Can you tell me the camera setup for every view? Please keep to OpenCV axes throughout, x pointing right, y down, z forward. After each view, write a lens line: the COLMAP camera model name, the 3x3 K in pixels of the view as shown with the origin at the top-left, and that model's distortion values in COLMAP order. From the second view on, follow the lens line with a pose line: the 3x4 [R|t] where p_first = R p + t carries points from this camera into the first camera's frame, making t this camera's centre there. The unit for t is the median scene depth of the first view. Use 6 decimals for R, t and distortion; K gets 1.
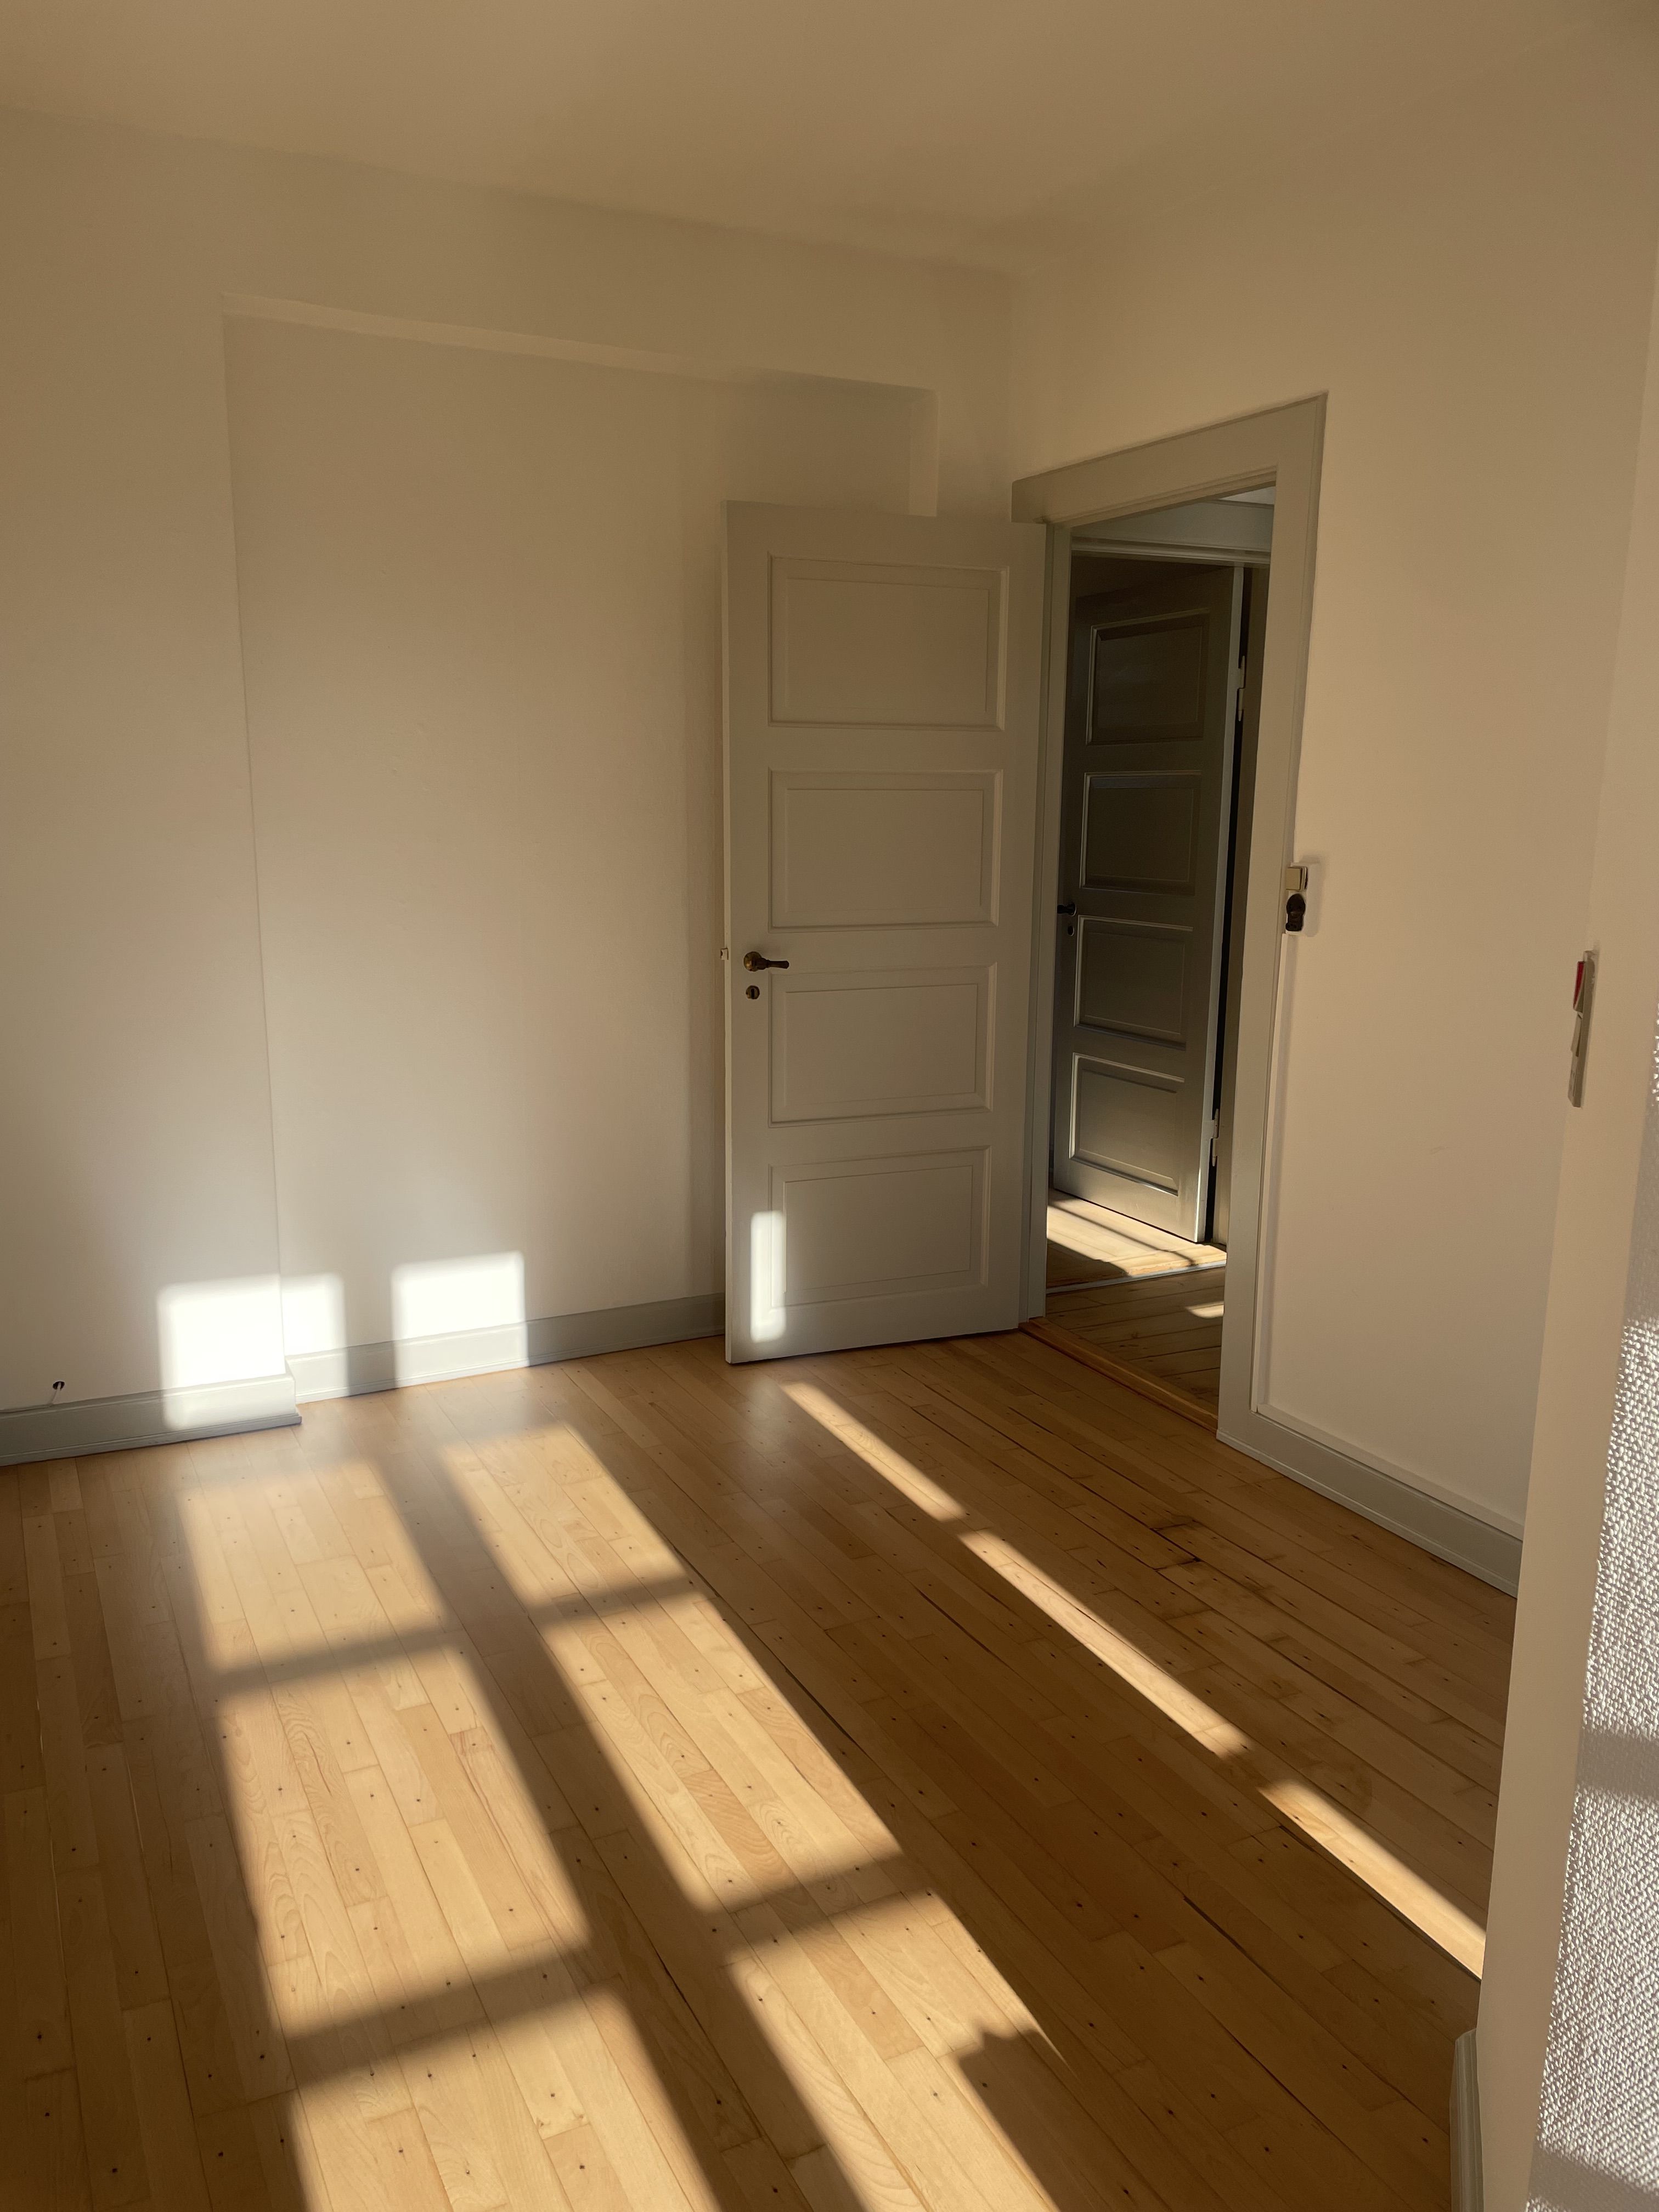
lens RADIAL K [[1662.2, 0, 830.4], [0, 1662.2, 1110.4], [0, 0, 1]] dist [0.116316, -0.145889]
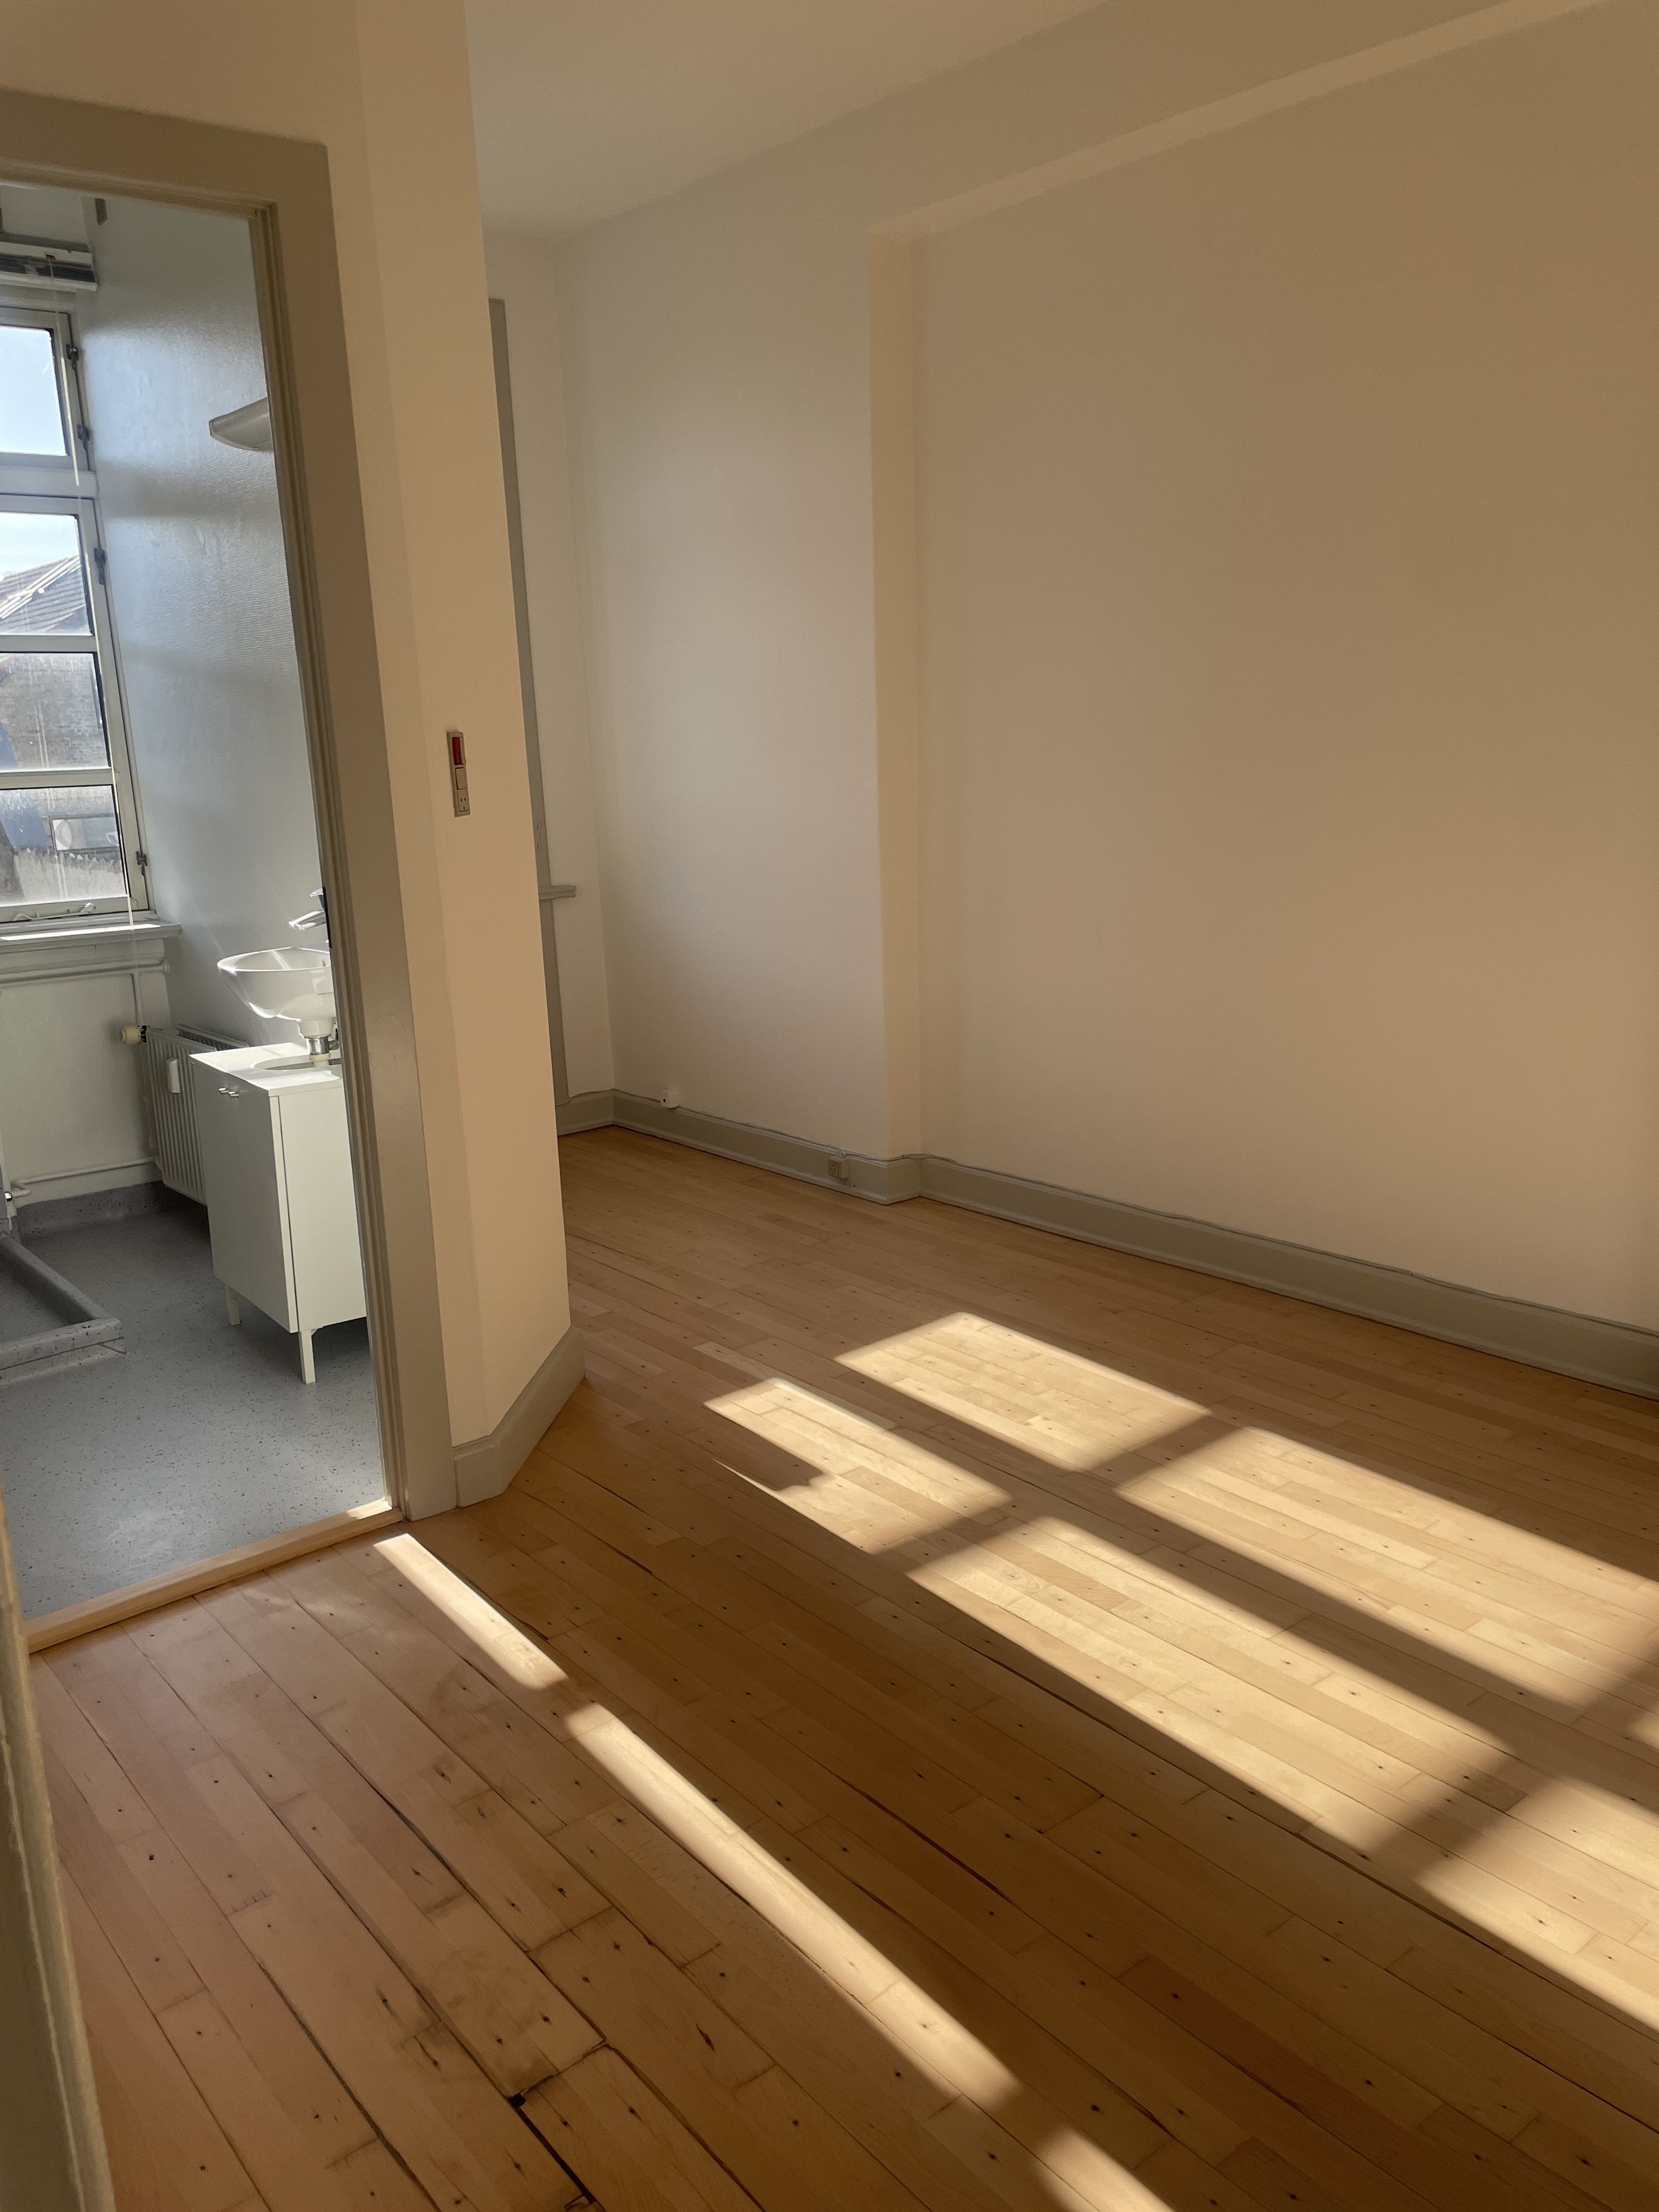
lens RADIAL K [[1662.2, 0, 830.4], [0, 1662.2, 1110.4], [0, 0, 1]] dist [0.116316, -0.145889]
pose [[-0.978305, 0.061920, -0.197702, 0.269487], [-0.022566, 0.916762, 0.398795, -0.270624], [0.205939, 0.394605, -0.895475, 1.754952]]
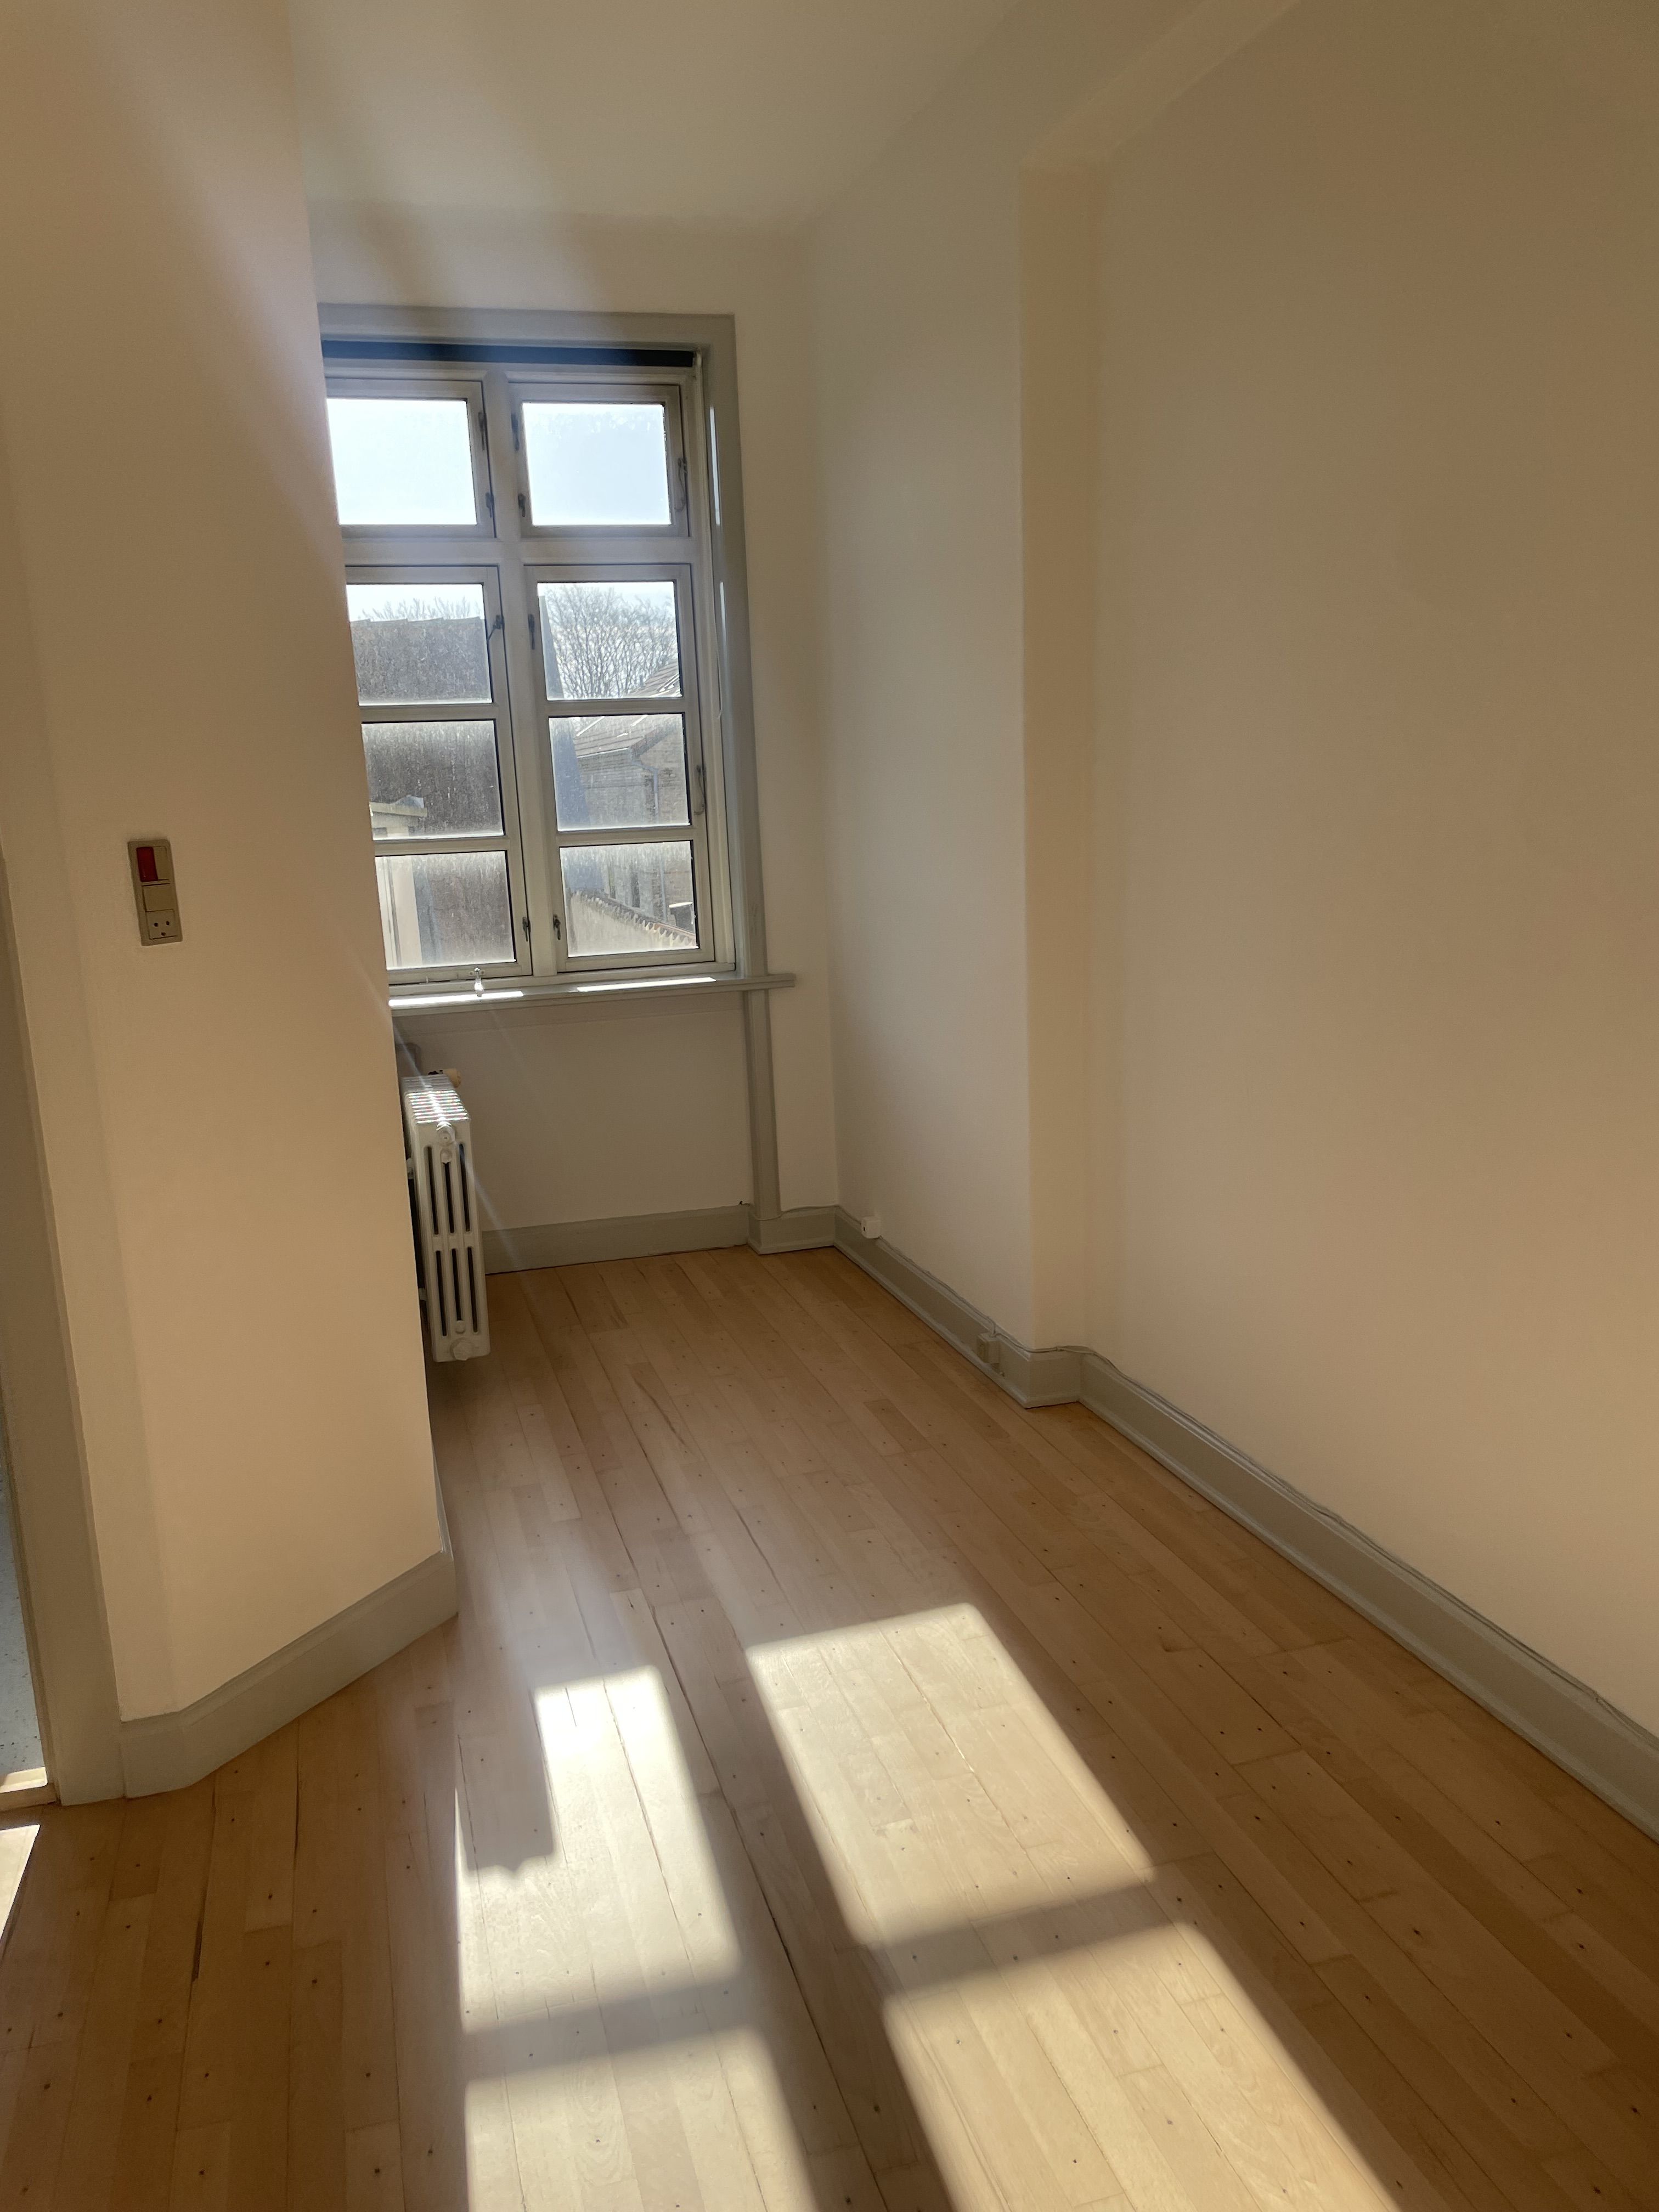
lens RADIAL K [[1662.2, 0, 830.4], [0, 1662.2, 1110.4], [0, 0, 1]] dist [0.116316, -0.145889]
pose [[-0.978416, -0.010953, 0.206355, -0.259776], [0.068808, 0.924342, 0.375309, -0.231056], [-0.194853, 0.381407, -0.903638, 1.405813]]
